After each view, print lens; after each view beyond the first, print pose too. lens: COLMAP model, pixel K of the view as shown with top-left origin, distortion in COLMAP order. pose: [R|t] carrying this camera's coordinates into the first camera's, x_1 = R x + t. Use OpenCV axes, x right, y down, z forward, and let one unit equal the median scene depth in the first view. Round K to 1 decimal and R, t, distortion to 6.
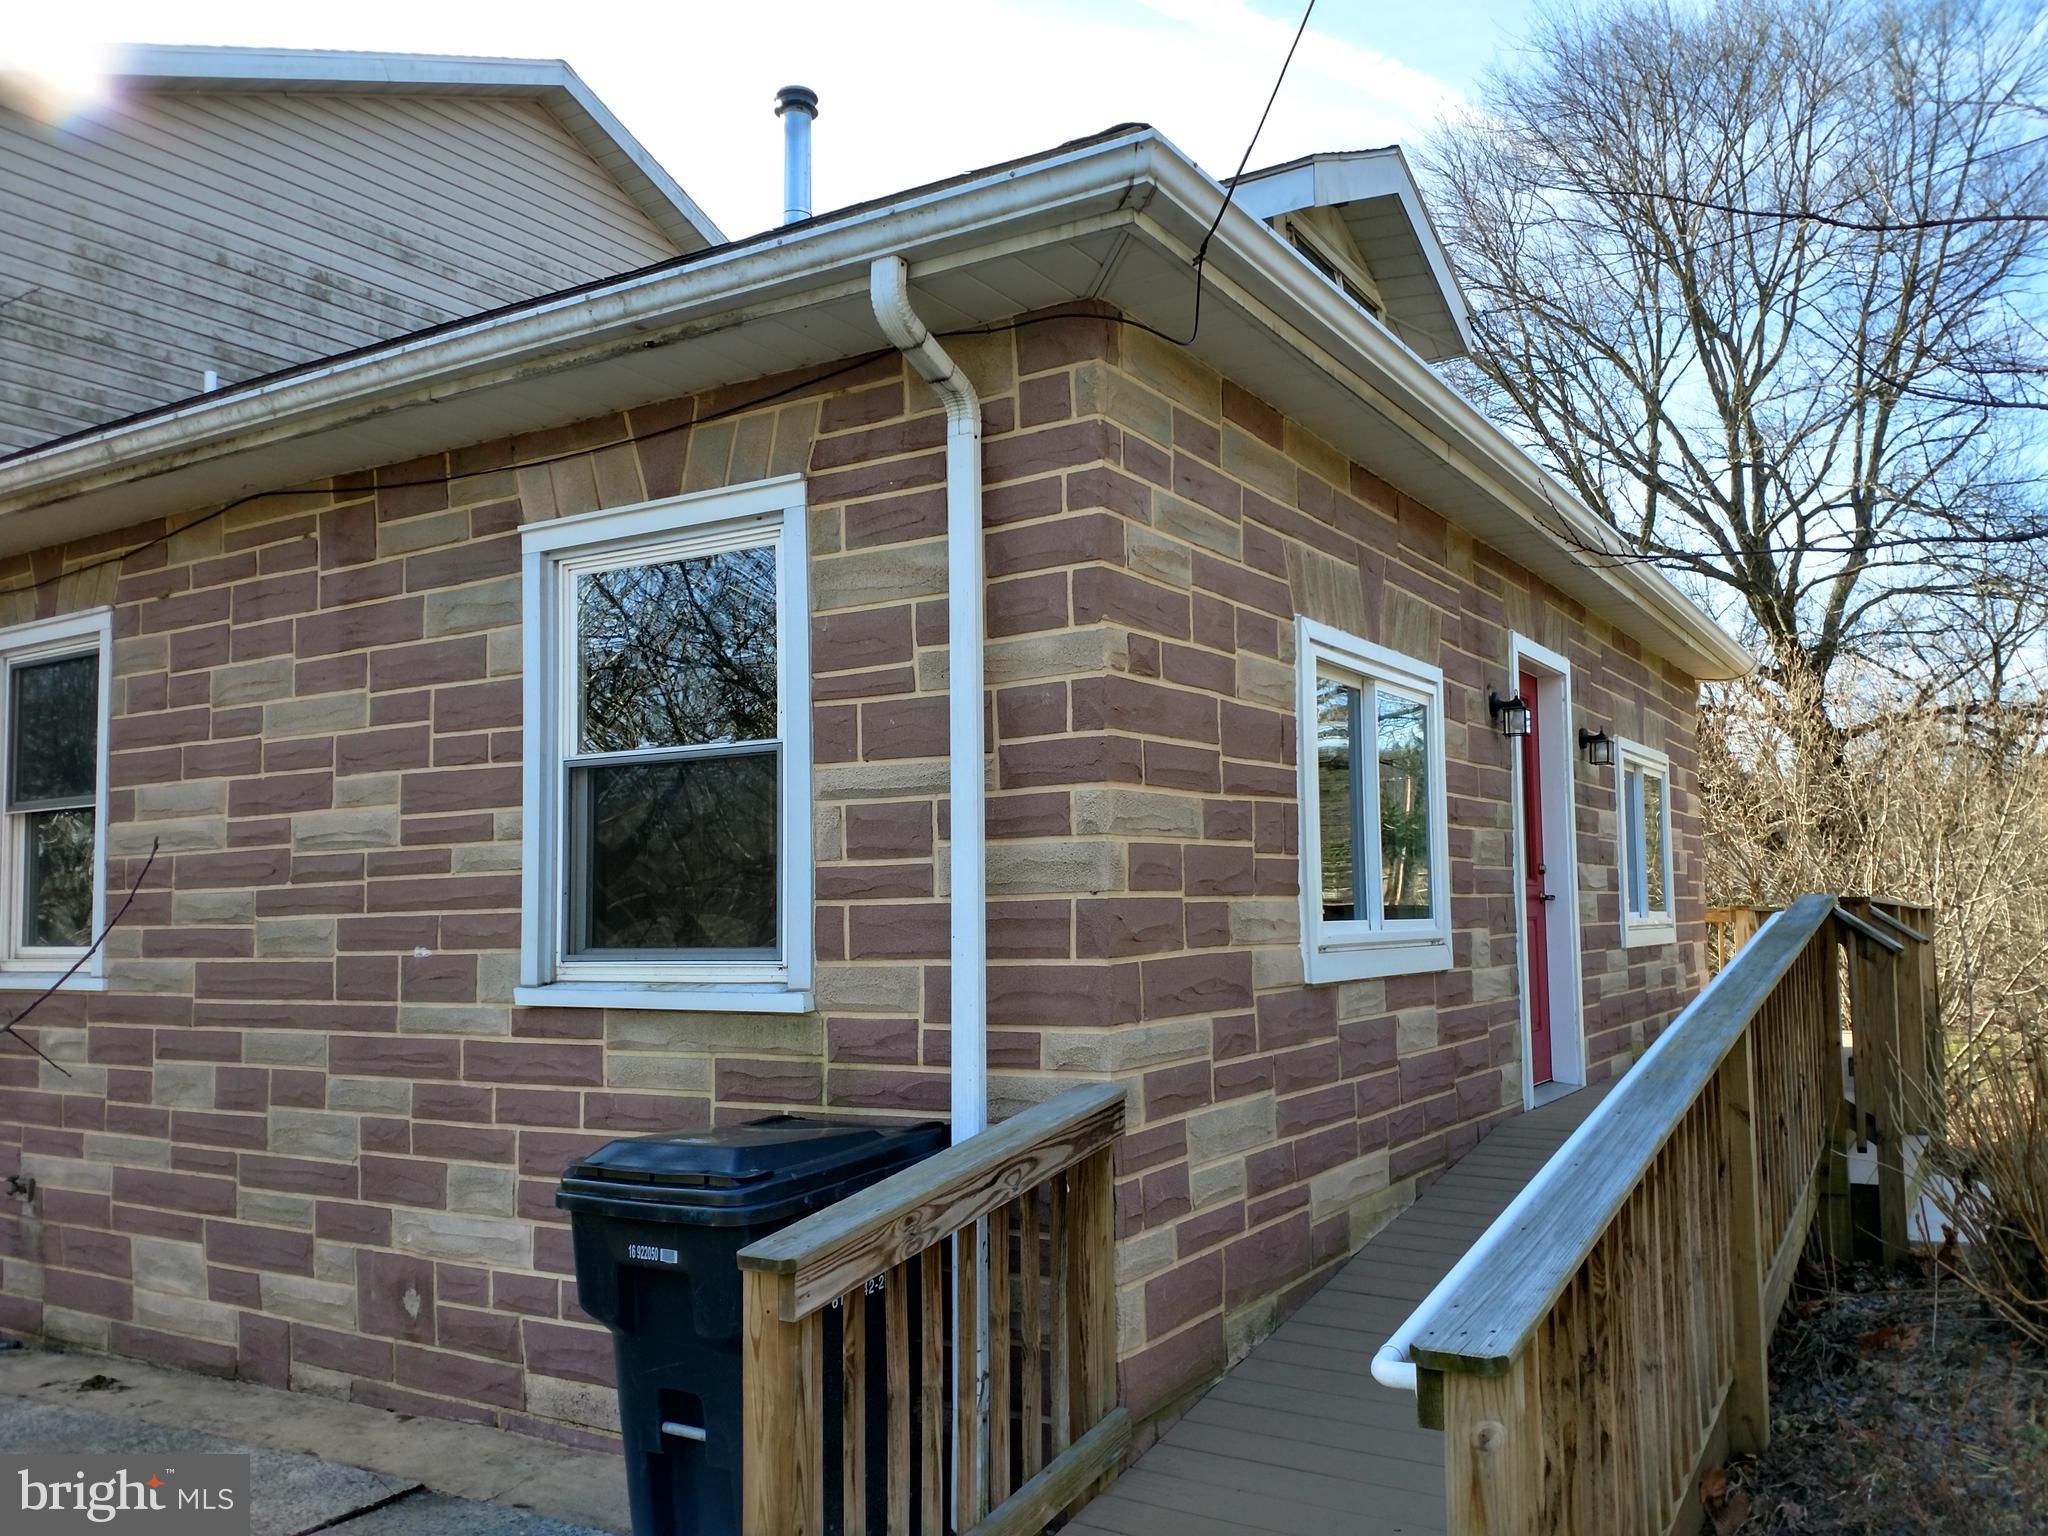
lens RADIAL K [[1705.6, 0, 1084.0], [0, 1705.6, 777.3], [0, 0, 1]] dist [0.215791, -0.434004]
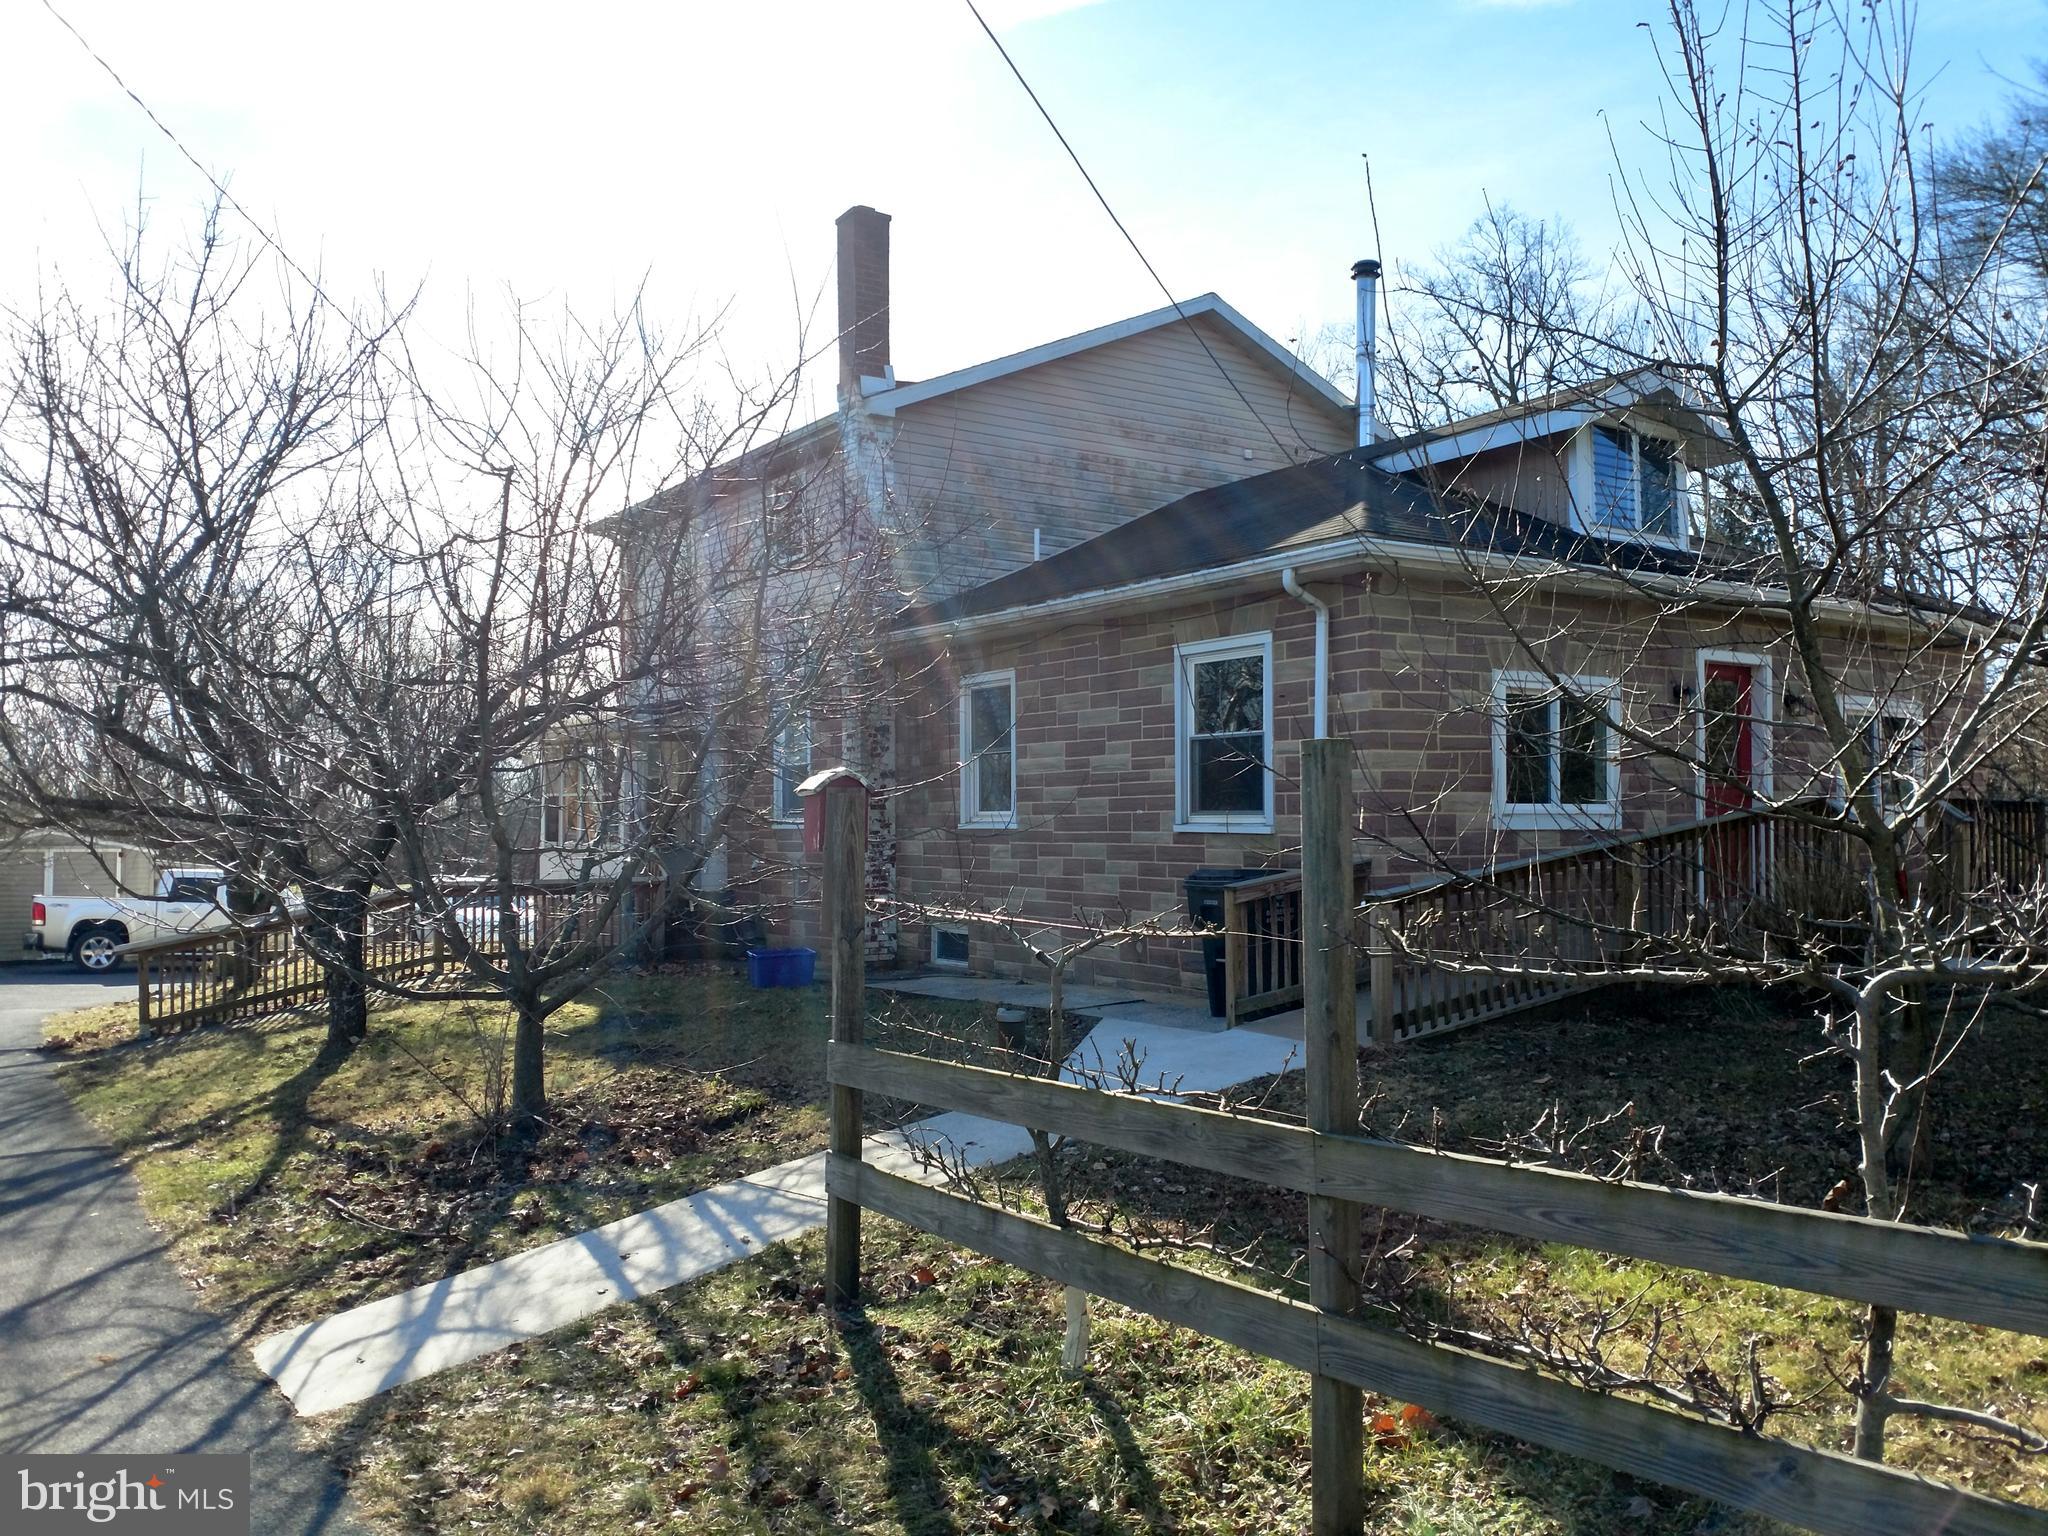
lens RADIAL K [[1705.6, 0, 1084.0], [0, 1705.6, 777.3], [0, 0, 1]] dist [0.215791, -0.434004]
pose [[0.924228, 0.004399, -0.381817, 0.512666], [0.014417, 0.998819, 0.046405, -0.068873], [0.381570, -0.048393, 0.923072, -1.373452]]
